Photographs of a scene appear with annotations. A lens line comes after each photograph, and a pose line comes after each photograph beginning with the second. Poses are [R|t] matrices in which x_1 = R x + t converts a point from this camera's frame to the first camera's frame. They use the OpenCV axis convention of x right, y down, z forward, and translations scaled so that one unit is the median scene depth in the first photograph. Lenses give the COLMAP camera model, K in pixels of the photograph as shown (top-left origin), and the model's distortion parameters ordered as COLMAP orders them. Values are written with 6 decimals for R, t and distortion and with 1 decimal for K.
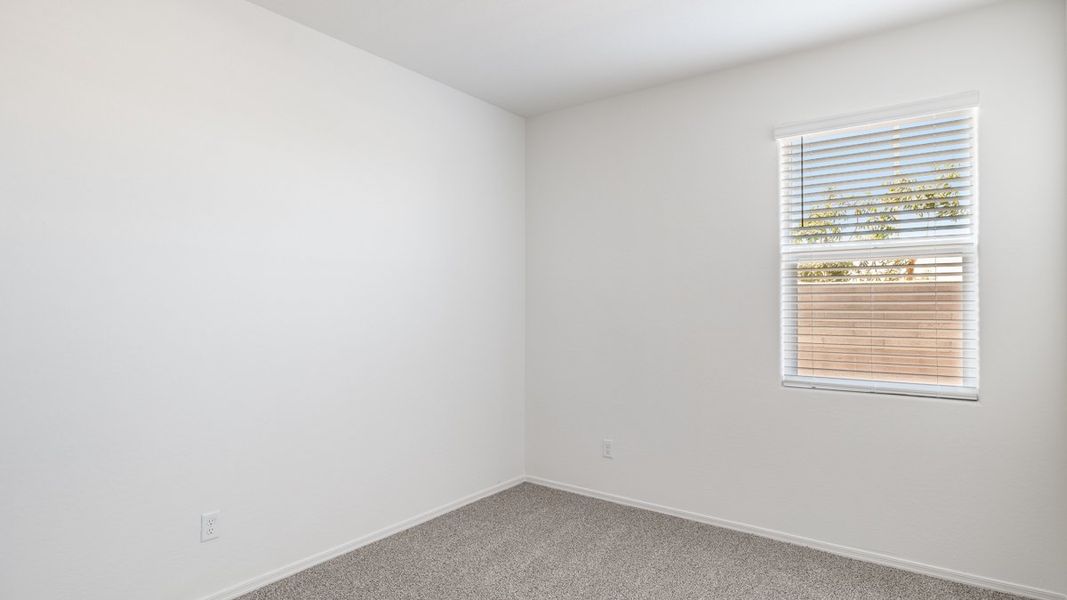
lens RADIAL K [[620.1, 0, 522.9], [0, 620.1, 305.6], [0, 0, 1]] dist [0.018823, -0.004489]
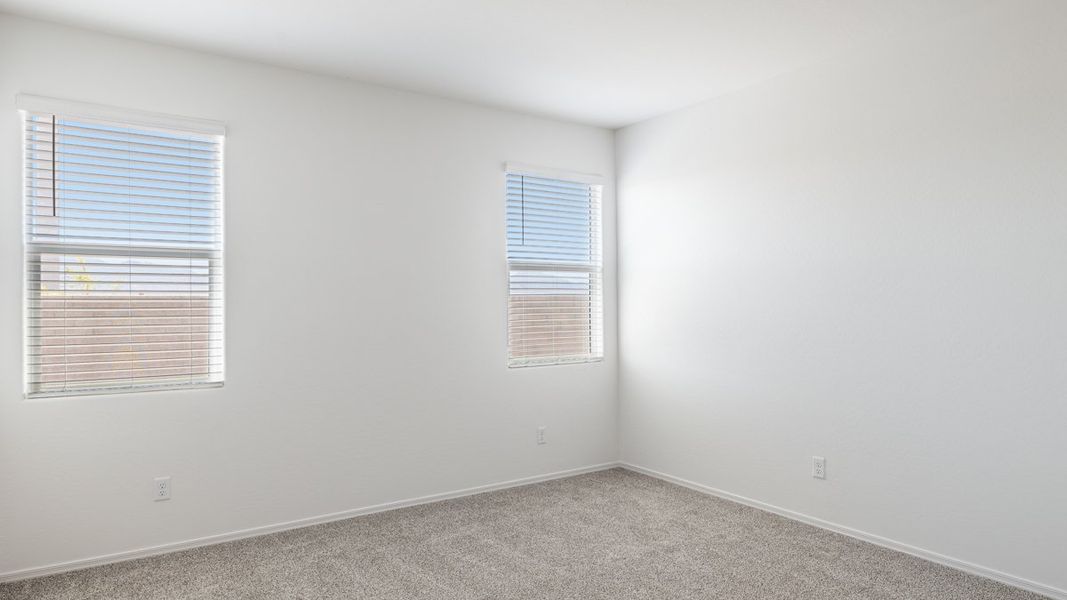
lens RADIAL K [[587.4, 0, 529.7], [0, 587.4, 298.9], [0, 0, 1]] dist [-0.001480, 0.001232]
pose [[0.340109, 0.001007, 0.940386, -0.113593], [0.006973, 0.999969, -0.003593, -0.000845], [-0.940360, 0.007779, 0.340091, 0.085202]]
